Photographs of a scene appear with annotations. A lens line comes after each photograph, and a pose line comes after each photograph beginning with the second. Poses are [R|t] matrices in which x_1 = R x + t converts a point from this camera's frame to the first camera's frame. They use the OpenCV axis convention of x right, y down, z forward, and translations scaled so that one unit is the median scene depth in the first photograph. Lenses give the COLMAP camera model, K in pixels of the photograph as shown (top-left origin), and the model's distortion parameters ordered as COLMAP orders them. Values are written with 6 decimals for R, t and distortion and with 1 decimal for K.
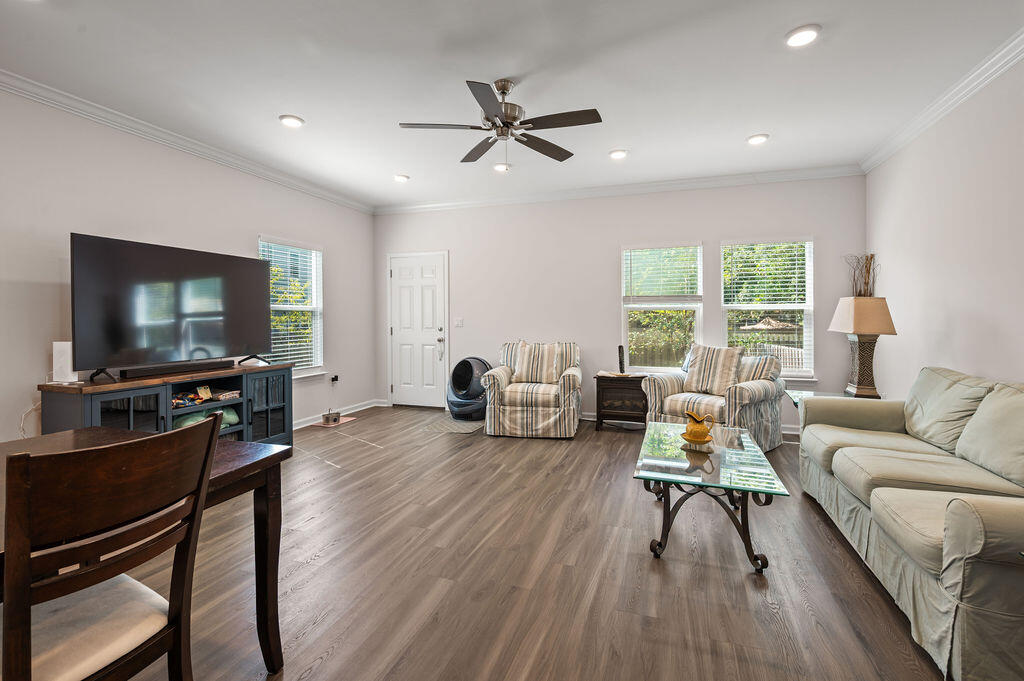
lens RADIAL K [[464.2, 0, 518.3], [0, 464.2, 322.8], [0, 0, 1]] dist [-0.002315, 0.000047]
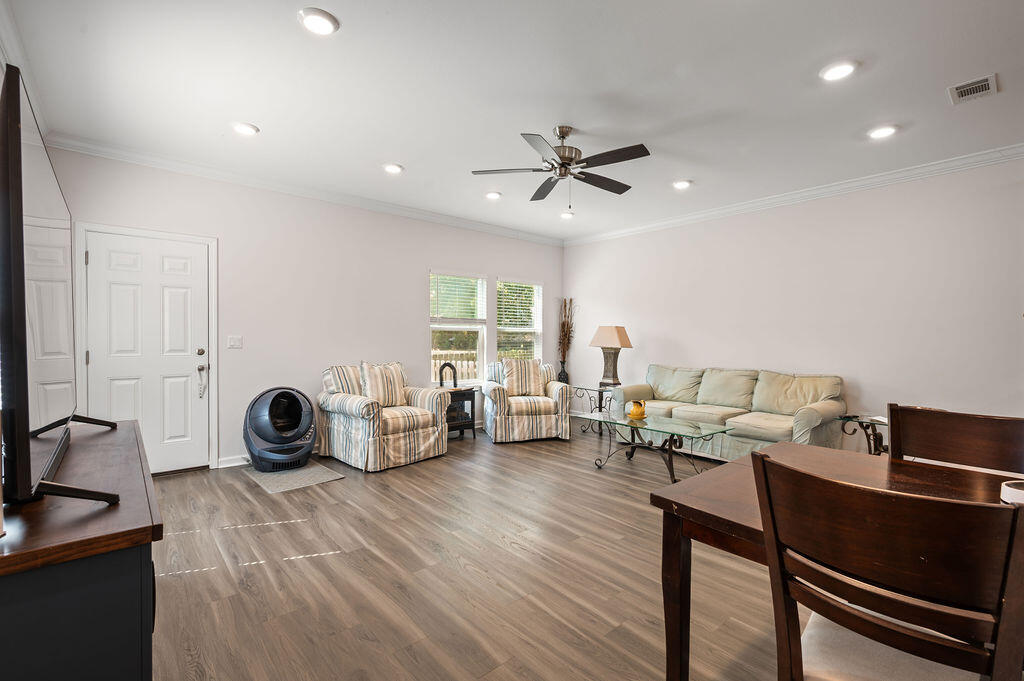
lens RADIAL K [[457.6, 0, 512.0], [0, 457.6, 340.5], [0, 0, 1]] dist [0.000636, 0.000116]
pose [[0.510132, 0.000374, 0.860096, -0.678894], [0.004538, 0.999985, -0.003126, 0.001208], [-0.860084, 0.005498, 0.510122, 0.352514]]
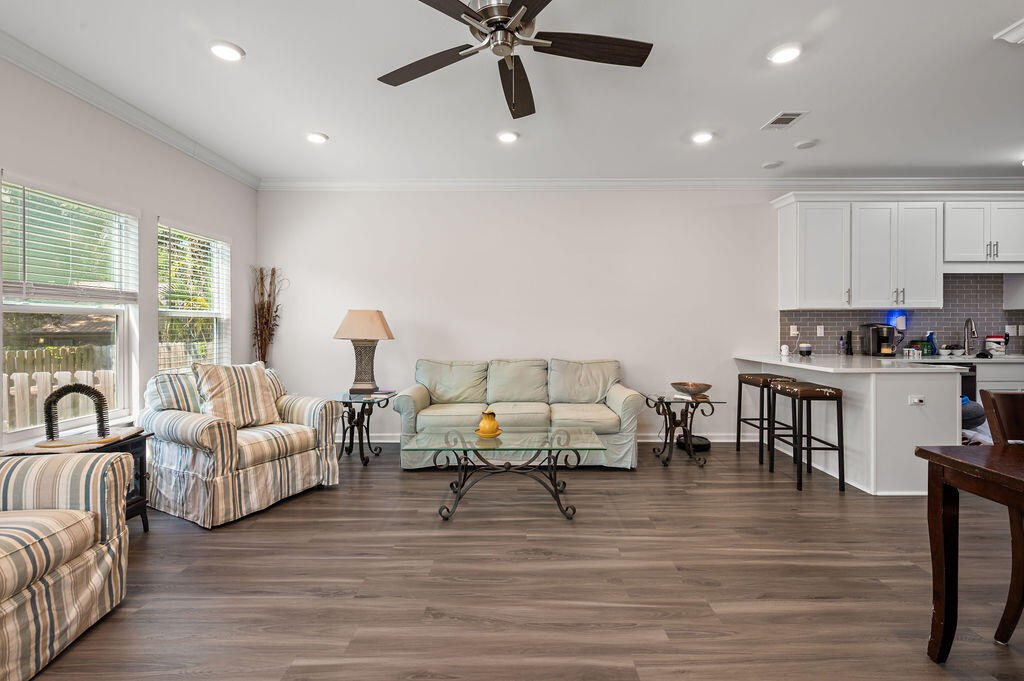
lens RADIAL K [[464.2, 0, 518.3], [0, 464.2, 322.8], [0, 0, 1]] dist [-0.002315, 0.000047]
pose [[-0.318521, 0.009867, 0.947864, -0.426067], [0.016071, 0.999858, -0.005007, -0.006009], [-0.947779, 0.013638, -0.318635, 0.775797]]
